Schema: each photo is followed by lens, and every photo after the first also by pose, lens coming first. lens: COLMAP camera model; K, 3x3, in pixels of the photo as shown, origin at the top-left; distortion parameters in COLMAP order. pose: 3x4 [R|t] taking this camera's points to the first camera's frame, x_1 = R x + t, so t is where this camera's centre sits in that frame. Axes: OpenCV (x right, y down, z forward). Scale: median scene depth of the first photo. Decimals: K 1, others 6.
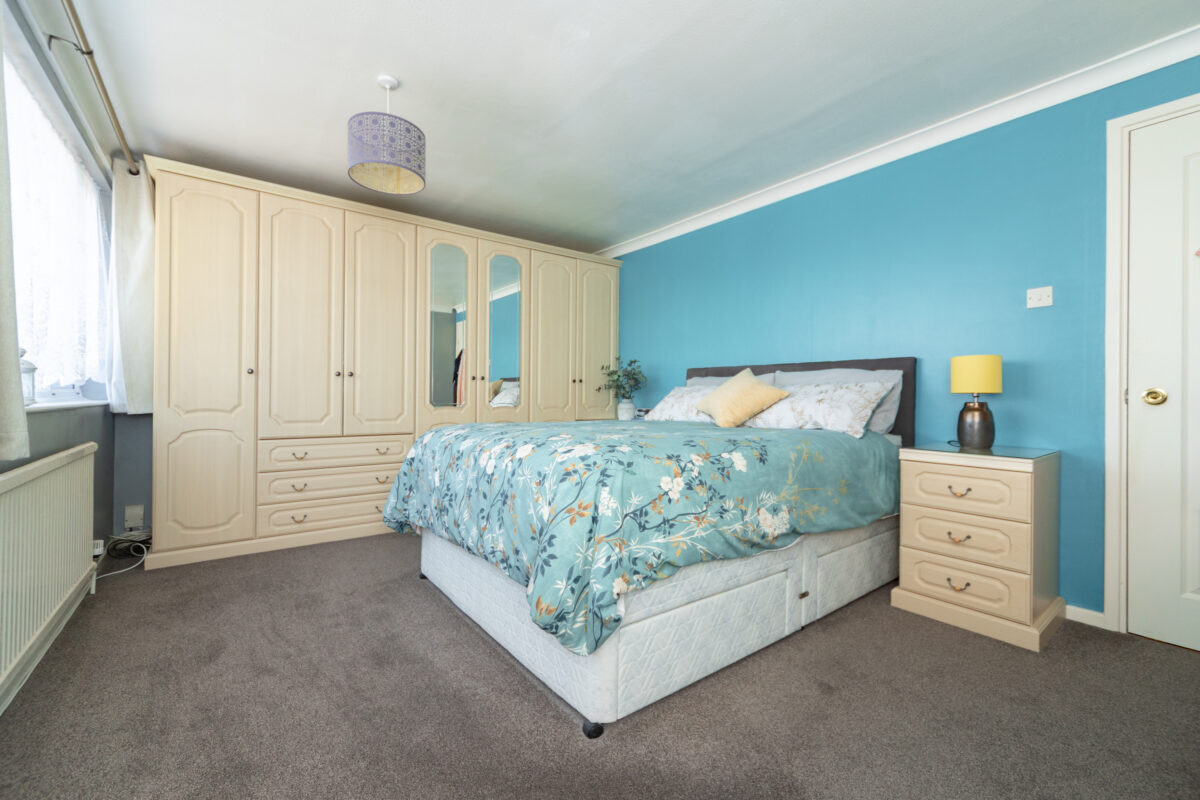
lens RADIAL K [[503.1, 0, 601.4], [0, 503.1, 394.2], [0, 0, 1]] dist [0.008757, 0.000327]
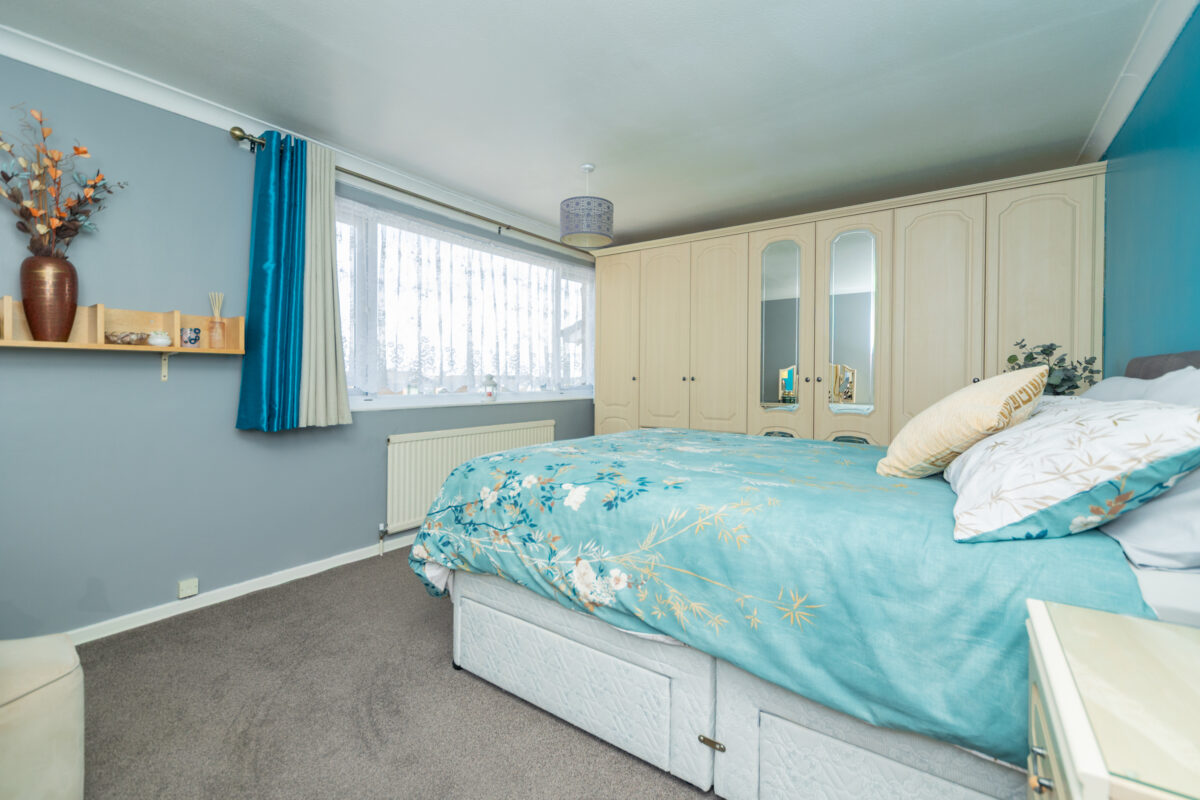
lens RADIAL K [[503.1, 0, 600.7], [0, 503.1, 391.3], [0, 0, 1]] dist [0.008757, 0.000327]
pose [[0.298198, 0.005085, -0.954490, 1.159116], [-0.011879, 0.999928, 0.001615, -0.052451], [0.954430, 0.010857, 0.298237, 0.811440]]
